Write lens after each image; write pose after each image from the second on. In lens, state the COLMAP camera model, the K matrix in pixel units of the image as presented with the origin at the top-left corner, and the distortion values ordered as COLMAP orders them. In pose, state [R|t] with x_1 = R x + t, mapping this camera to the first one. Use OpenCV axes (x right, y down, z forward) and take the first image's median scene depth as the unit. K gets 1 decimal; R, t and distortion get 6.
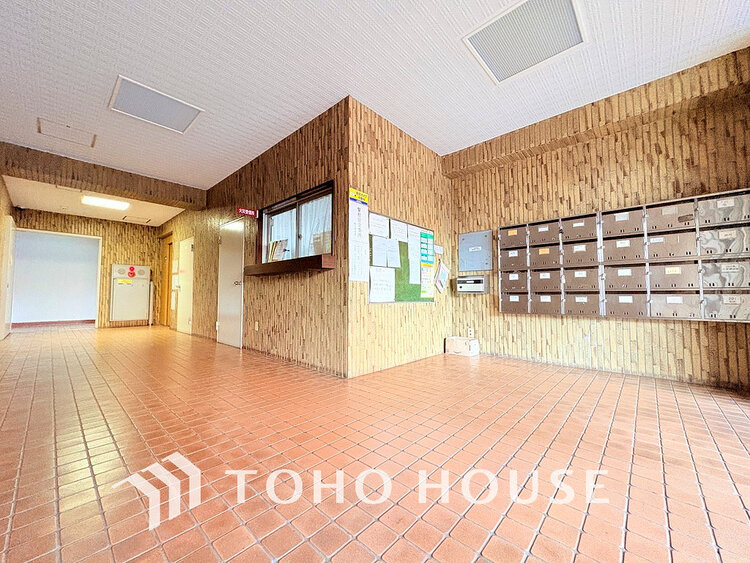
lens RADIAL K [[297.4, 0, 374.6], [0, 297.4, 281.5], [0, 0, 1]] dist [-0.000681, -0.000506]
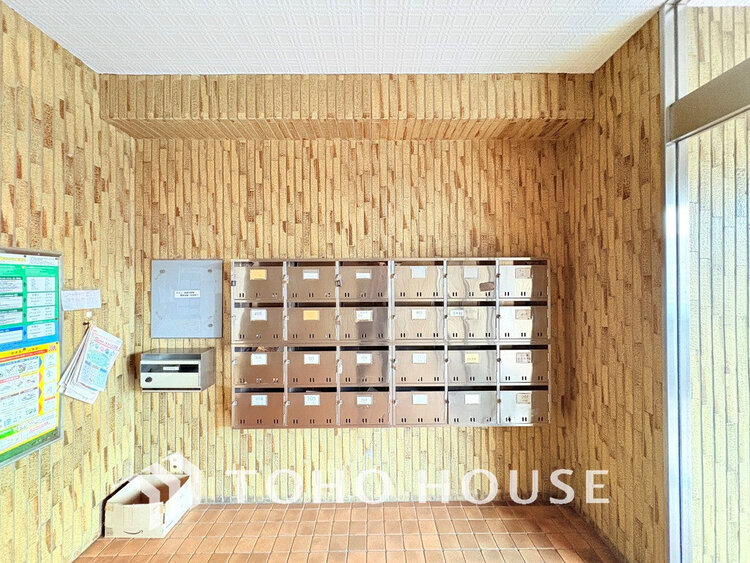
lens RADIAL K [[297.4, 0, 375.5], [0, 297.4, 281.1], [0, 0, 1]] dist [-0.000681, -0.000506]
pose [[0.731913, -0.001302, 0.681397, 0.271196], [-0.028336, 0.999075, 0.032346, -0.184349], [-0.680809, -0.042982, 0.731199, 0.501263]]
